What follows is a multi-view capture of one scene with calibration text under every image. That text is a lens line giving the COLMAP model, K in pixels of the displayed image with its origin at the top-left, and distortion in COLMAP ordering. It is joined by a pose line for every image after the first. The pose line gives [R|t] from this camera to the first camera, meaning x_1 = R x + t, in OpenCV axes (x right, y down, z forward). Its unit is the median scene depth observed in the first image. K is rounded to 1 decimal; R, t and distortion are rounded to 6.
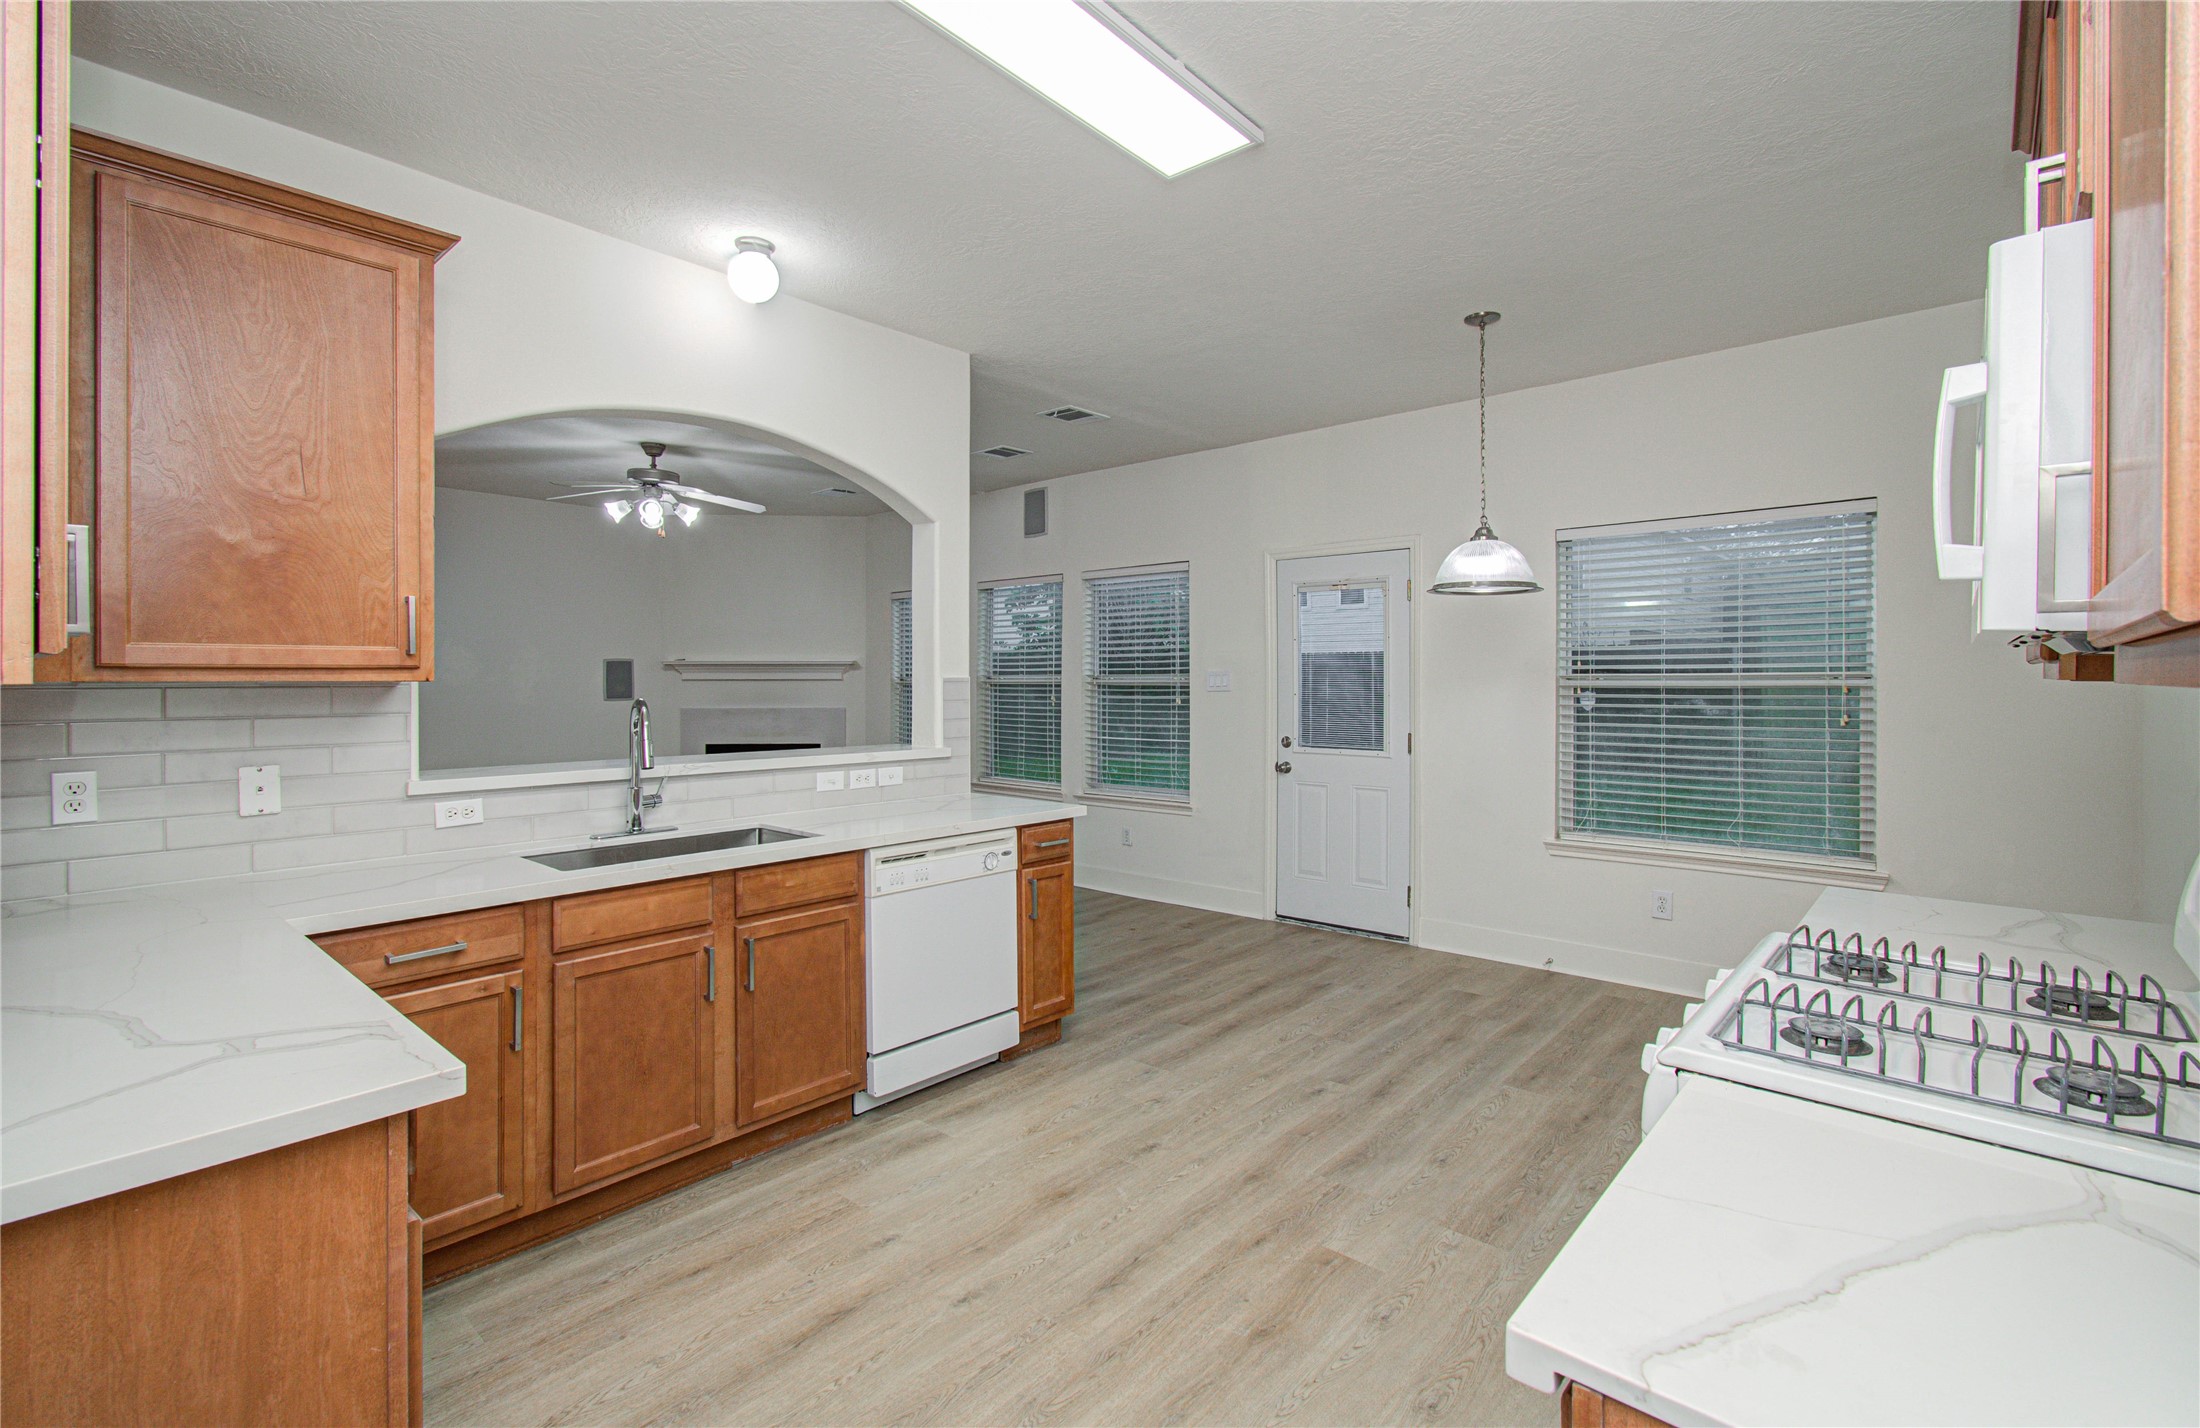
lens RADIAL K [[959.6, 0, 1125.3], [0, 959.6, 676.8], [0, 0, 1]] dist [-0.010464, 0.007336]
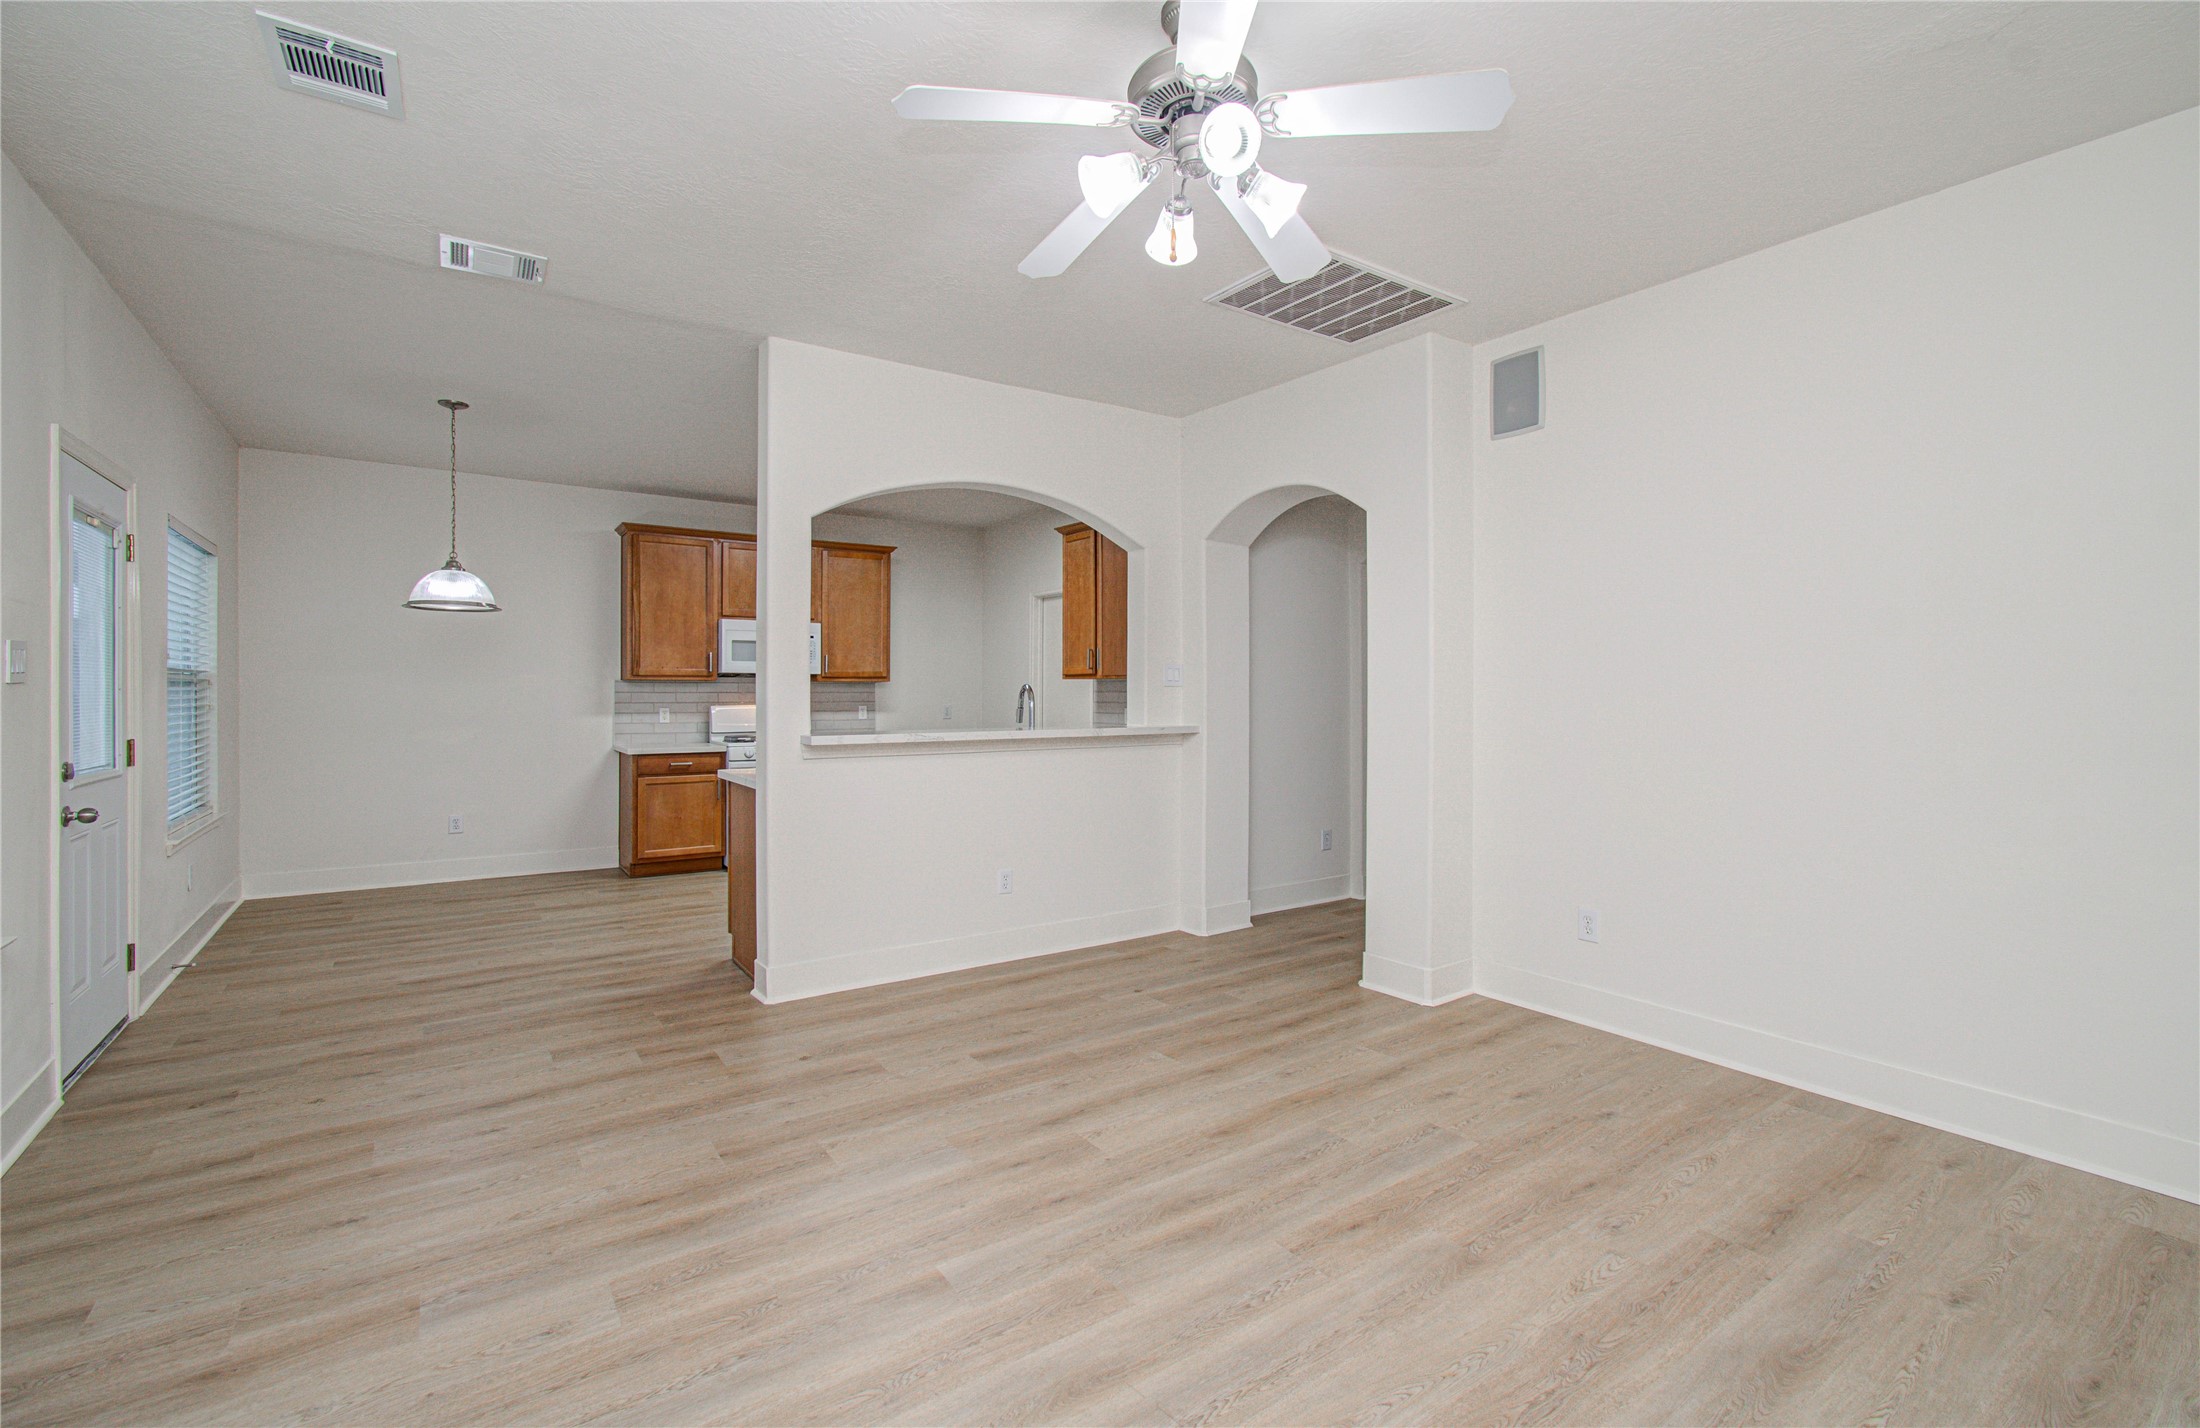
lens RADIAL K [[959.6, 0, 1099.2], [0, 959.6, 688.2], [0, 0, 1]] dist [-0.010464, 0.007336]
pose [[-0.968678, 0.002350, 0.248310, -1.018186], [-0.000097, 0.999952, -0.009841, 0.044043], [-0.248321, -0.009556, -0.968631, 2.531489]]
